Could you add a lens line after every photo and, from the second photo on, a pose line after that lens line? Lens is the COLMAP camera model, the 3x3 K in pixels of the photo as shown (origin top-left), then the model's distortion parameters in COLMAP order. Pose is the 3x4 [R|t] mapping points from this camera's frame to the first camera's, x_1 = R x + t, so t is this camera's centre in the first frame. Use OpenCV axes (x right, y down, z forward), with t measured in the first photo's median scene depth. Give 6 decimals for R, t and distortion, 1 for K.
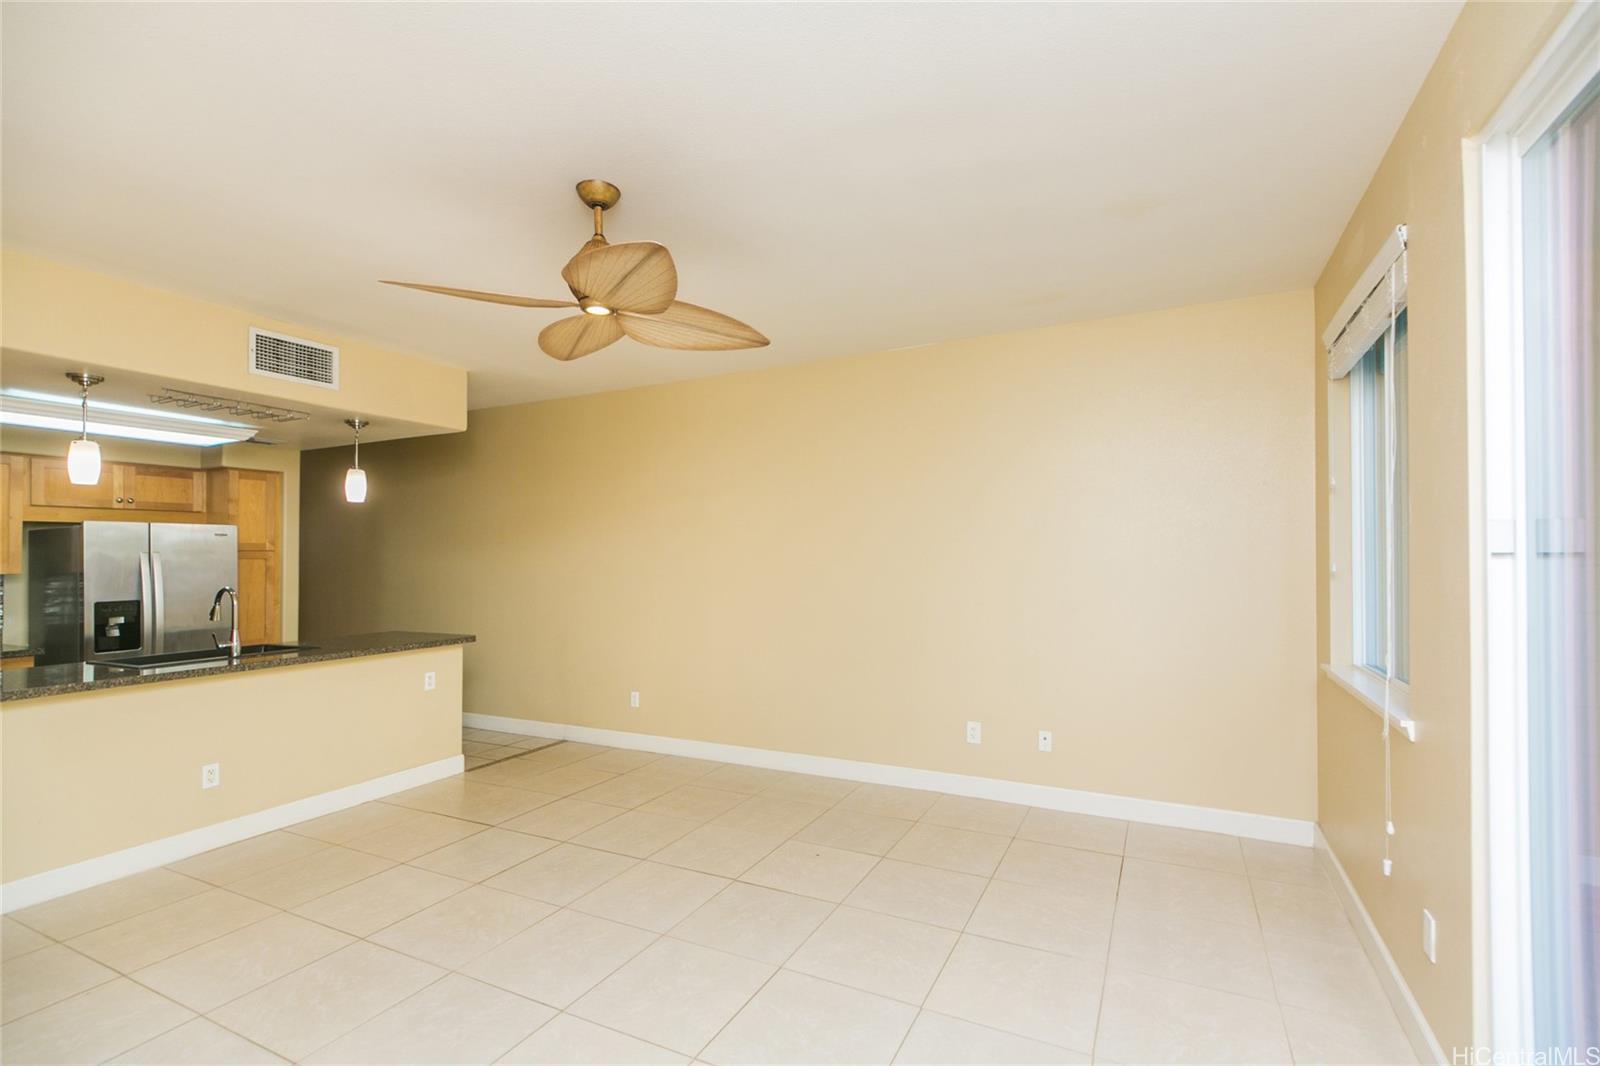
lens RADIAL K [[743.9, 0, 805.5], [0, 743.9, 572.5], [0, 0, 1]] dist [0.001139, 0.000099]
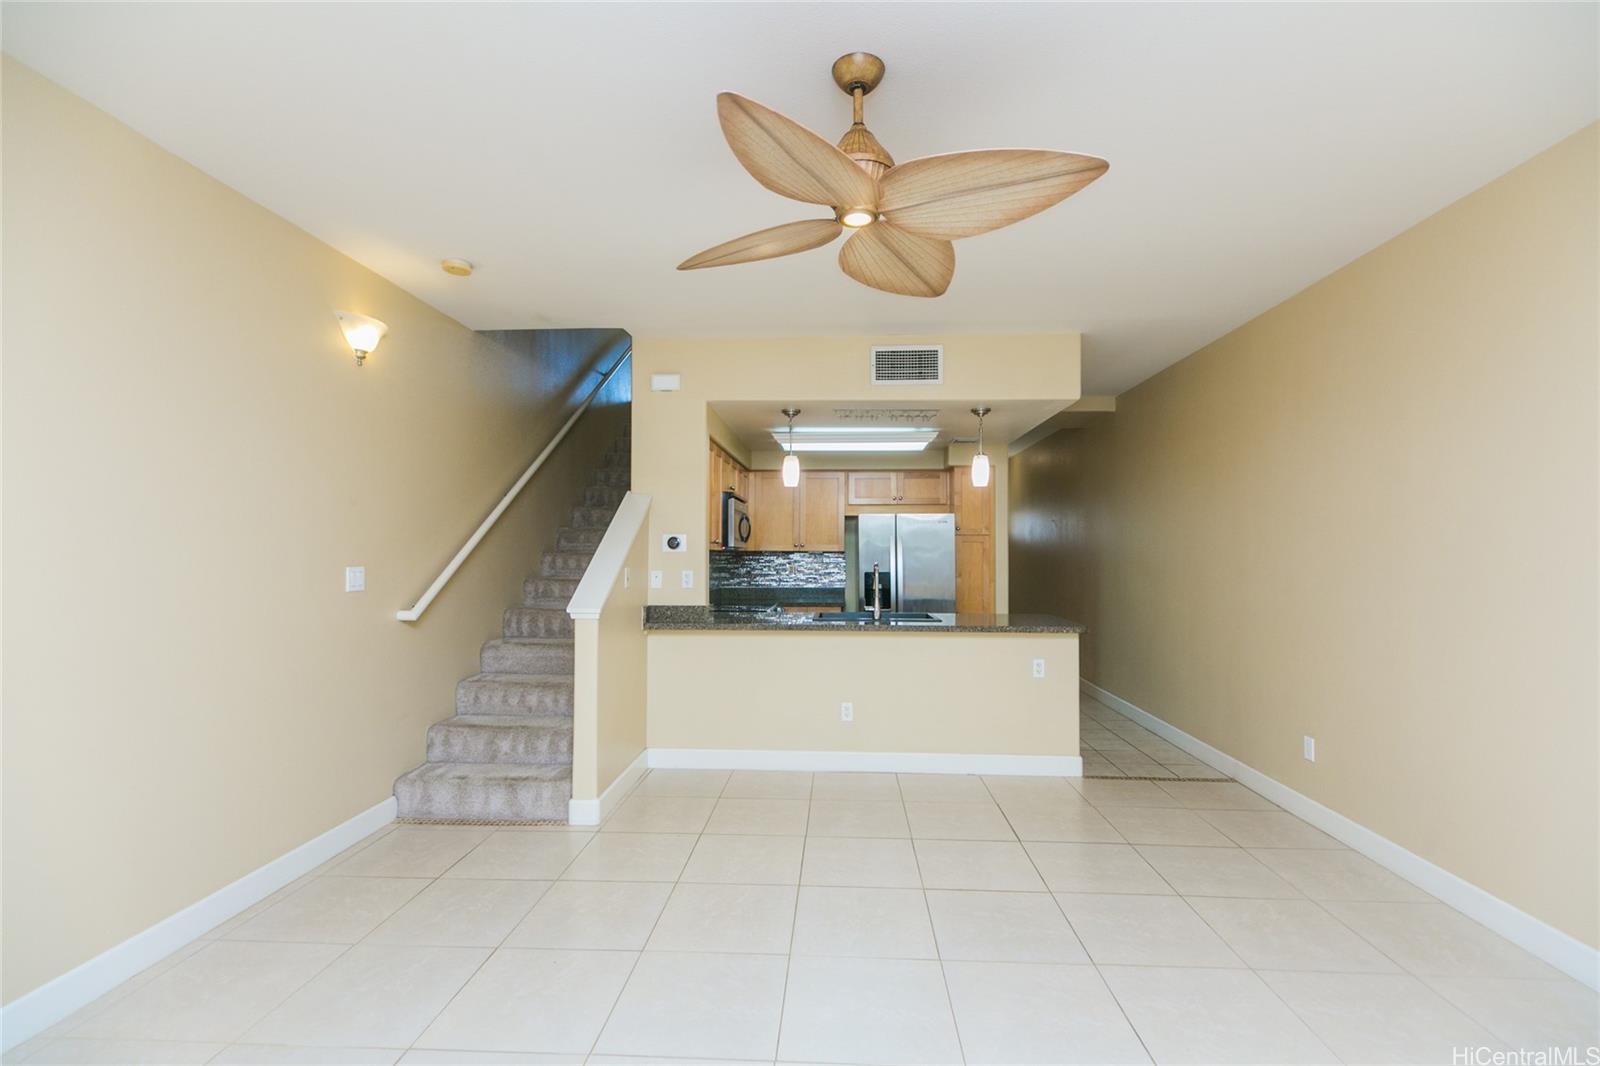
lens RADIAL K [[727.8, 0, 800.0], [0, 727.8, 547.1], [0, 0, 1]] dist [0.019928, -0.000576]
pose [[0.383472, 0.004843, -0.923540, 0.240313], [-0.025593, 0.999658, -0.005385, 0.003291], [0.923198, 0.025701, 0.383465, 0.355954]]
